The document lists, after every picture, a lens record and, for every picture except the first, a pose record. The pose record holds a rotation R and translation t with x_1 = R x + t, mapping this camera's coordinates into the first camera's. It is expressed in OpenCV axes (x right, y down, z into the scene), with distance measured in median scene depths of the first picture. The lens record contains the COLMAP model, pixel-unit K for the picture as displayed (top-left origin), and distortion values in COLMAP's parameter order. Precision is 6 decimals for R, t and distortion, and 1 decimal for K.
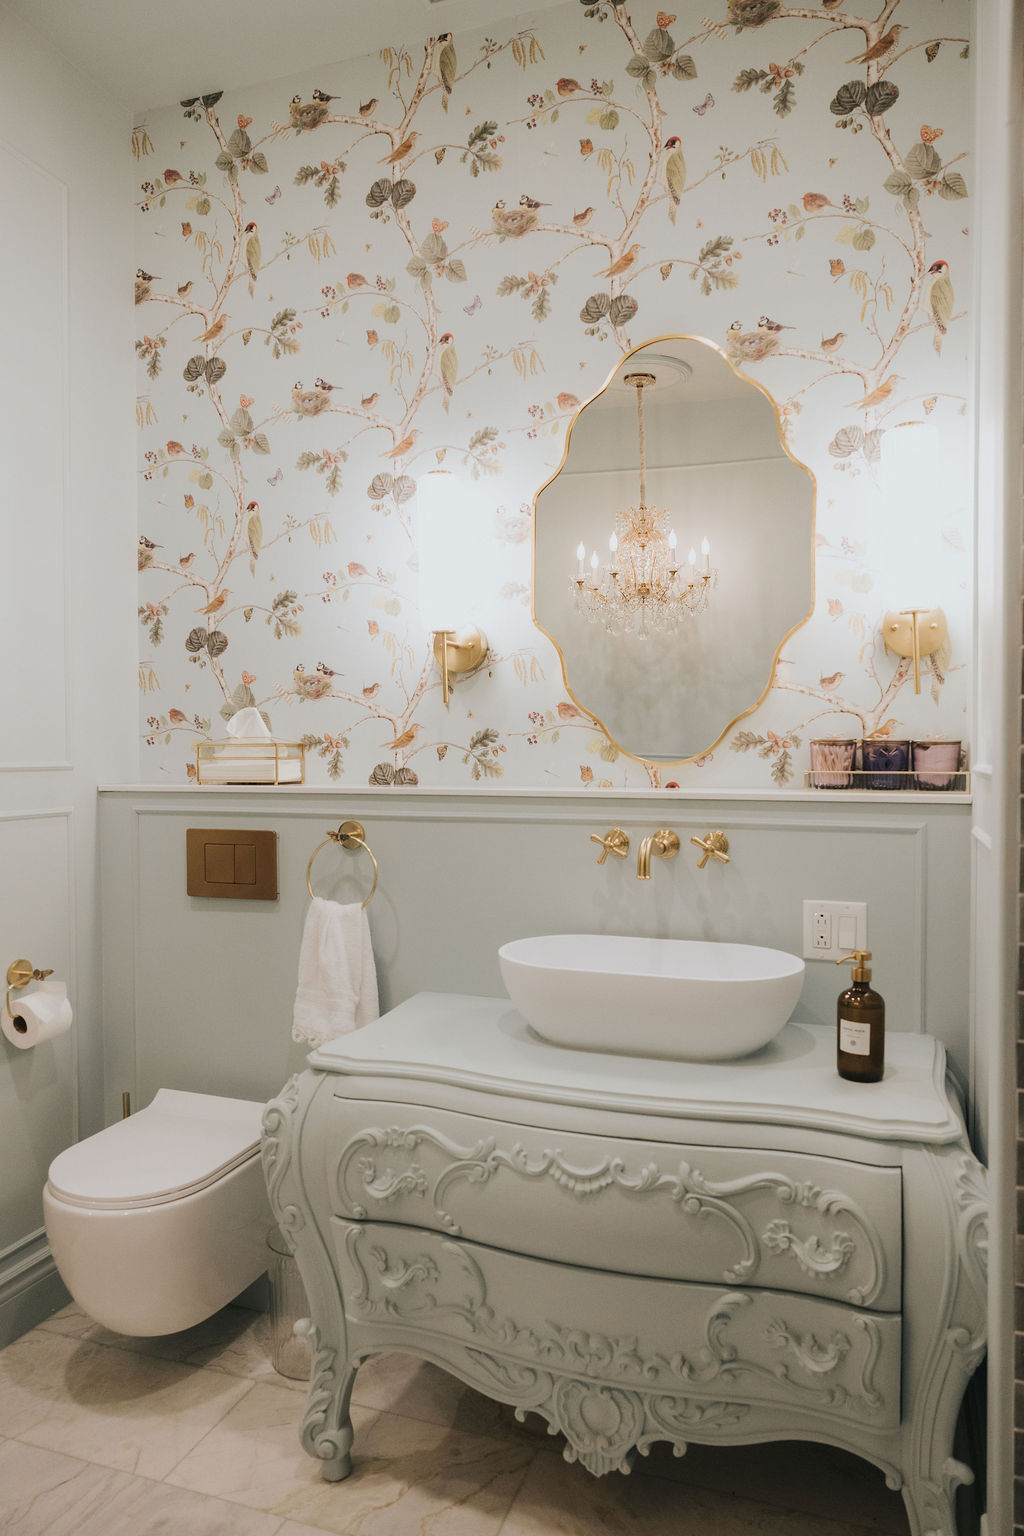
lens RADIAL K [[1045.4, 0, 584.1], [0, 1045.4, 763.2], [0, 0, 1]] dist [-0.006335, 0.003852]
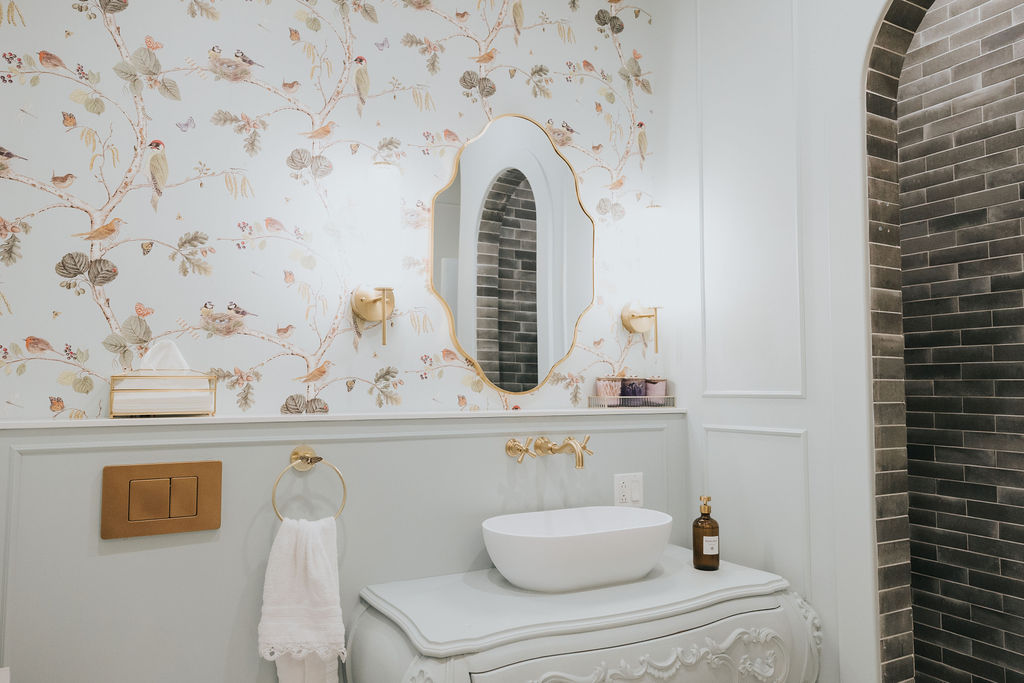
lens RADIAL K [[696.9, 0, 481.7], [0, 696.9, 340.2], [0, 0, 1]] dist [-0.006335, 0.003852]
pose [[0.671620, 0.050806, 0.739152, -0.676817], [0.008665, 0.997039, -0.076406, 0.000789], [-0.740845, 0.057720, 0.669191, 0.358624]]
